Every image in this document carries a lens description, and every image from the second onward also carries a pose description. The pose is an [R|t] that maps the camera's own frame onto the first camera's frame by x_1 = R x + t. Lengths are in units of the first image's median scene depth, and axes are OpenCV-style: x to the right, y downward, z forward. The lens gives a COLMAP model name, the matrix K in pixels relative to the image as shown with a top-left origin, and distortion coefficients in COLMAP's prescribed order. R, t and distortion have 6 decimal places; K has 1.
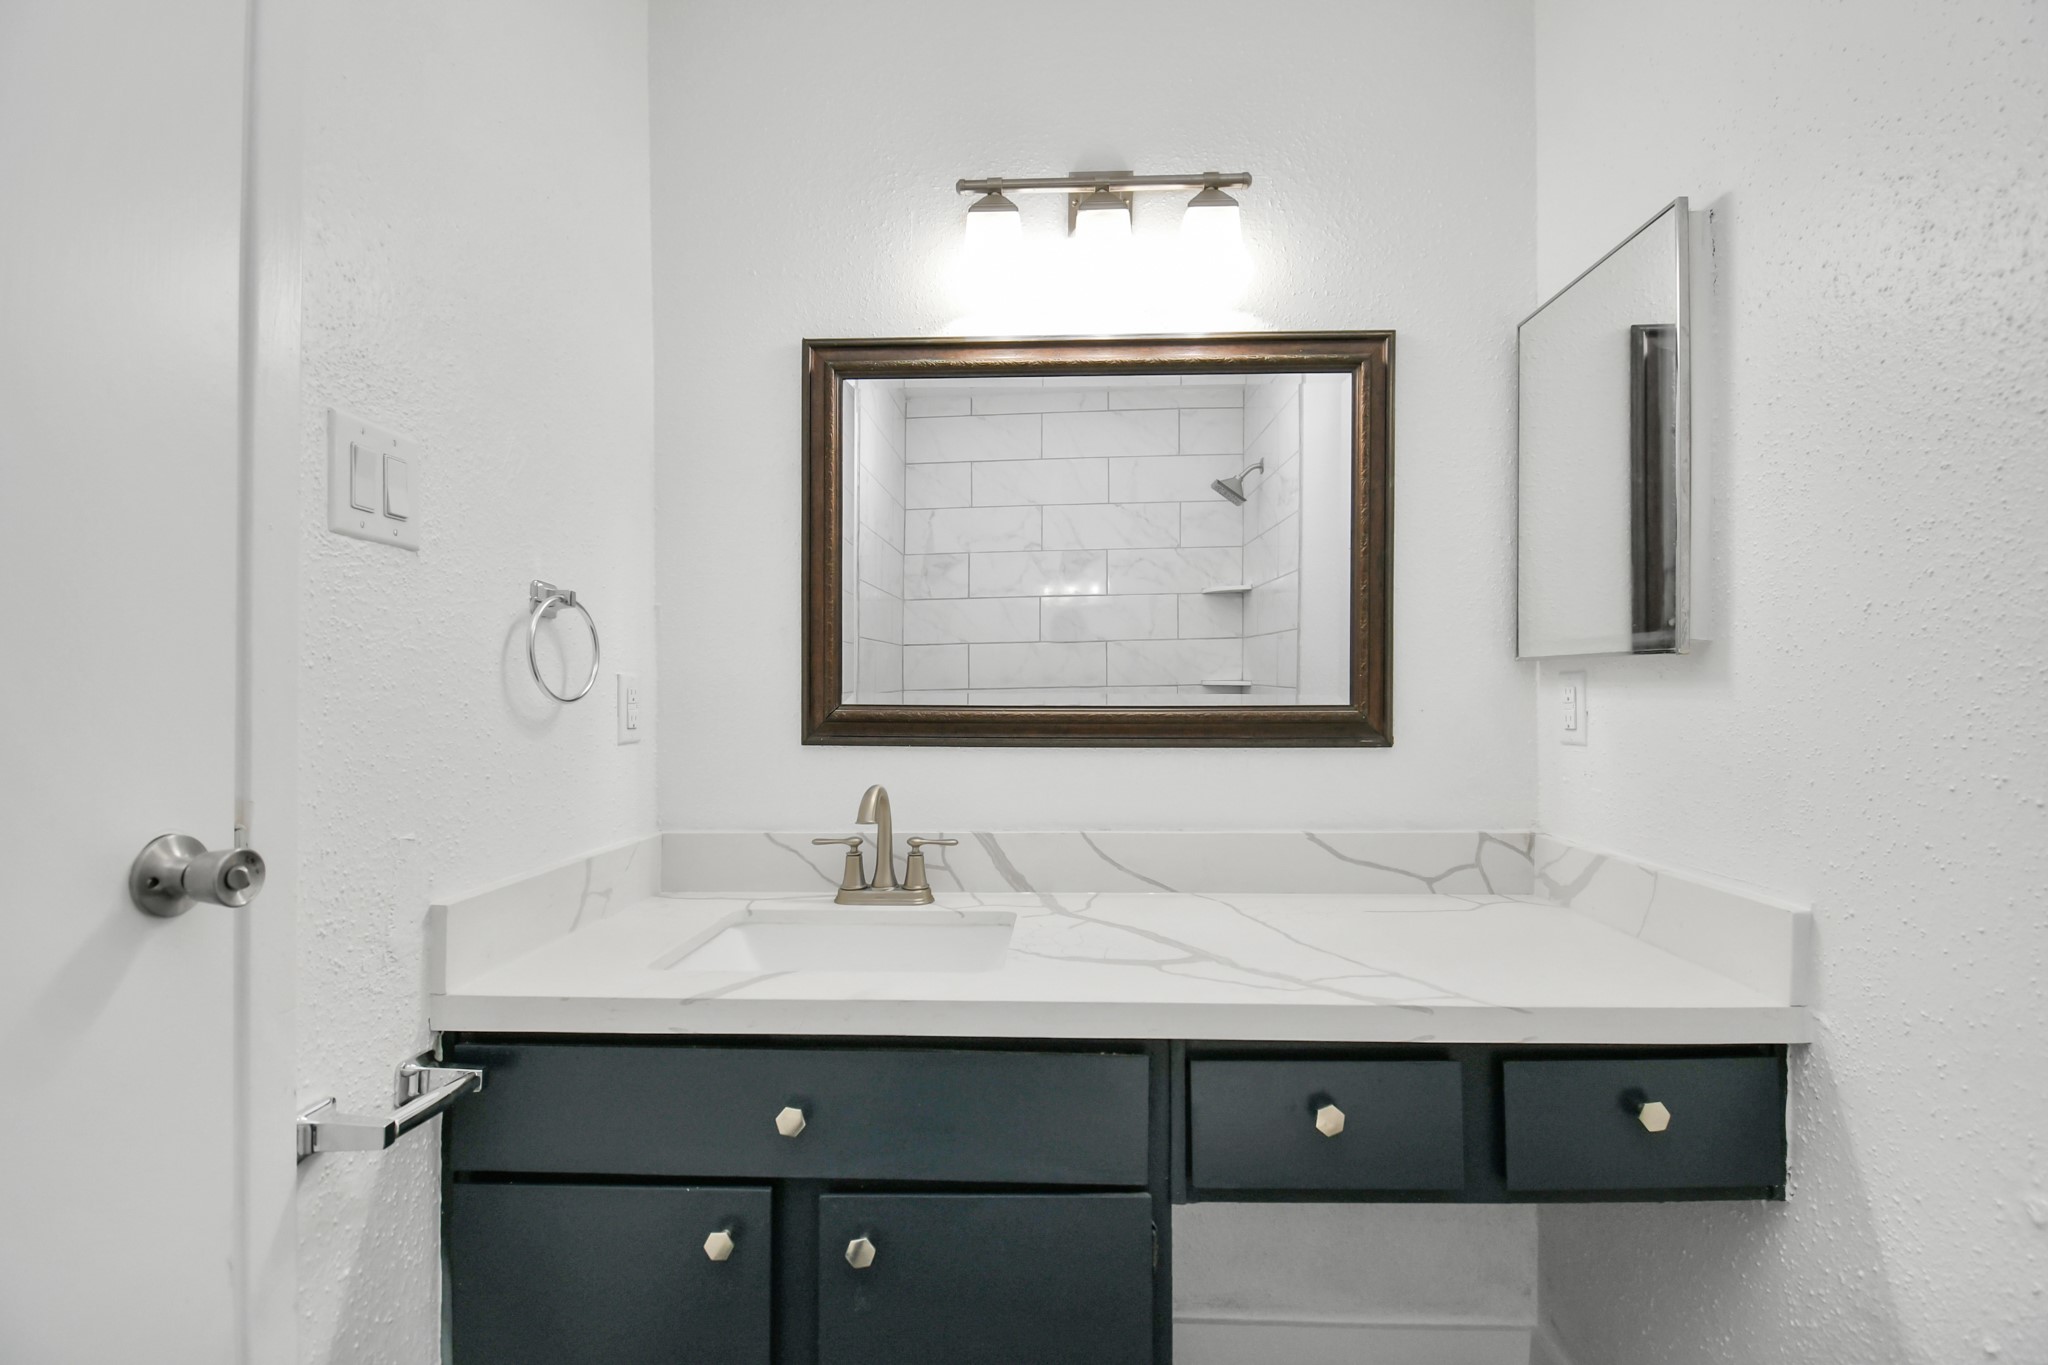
lens RADIAL K [[938.6, 0, 1047.1], [0, 938.6, 676.5], [0, 0, 1]] dist [0.028933, -0.030085]
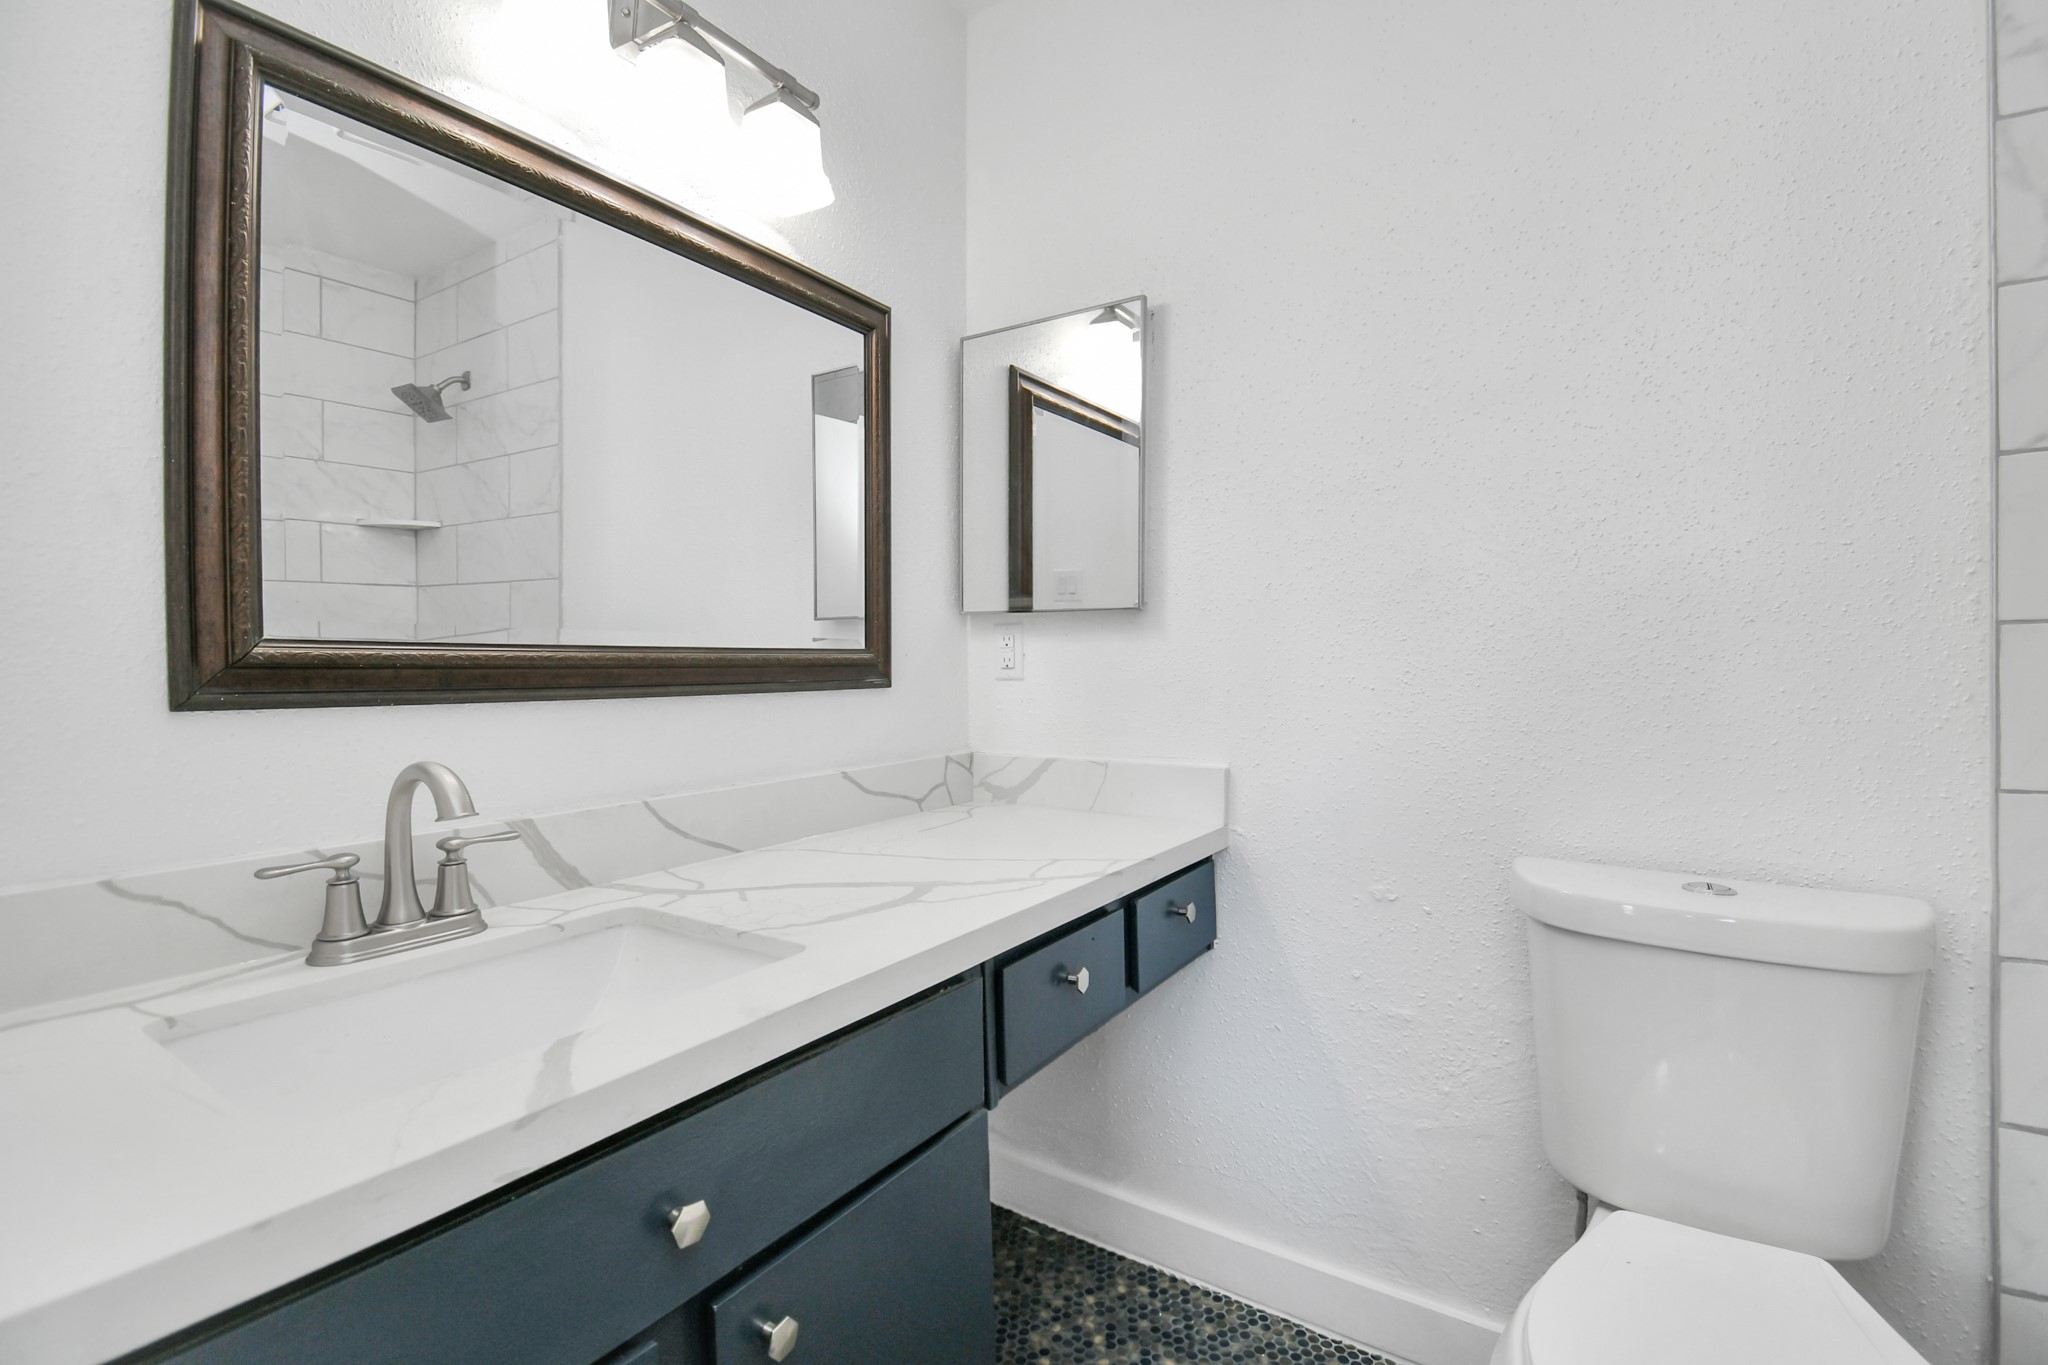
lens RADIAL K [[910.4, 0, 1041.3], [0, 910.4, 688.2], [0, 0, 1]] dist [0.002777, -0.015091]
pose [[0.509134, -0.024885, 0.860328, -0.475594], [-0.009789, 0.999350, 0.034699, 0.037617], [-0.860632, -0.026088, 0.508559, 0.307354]]
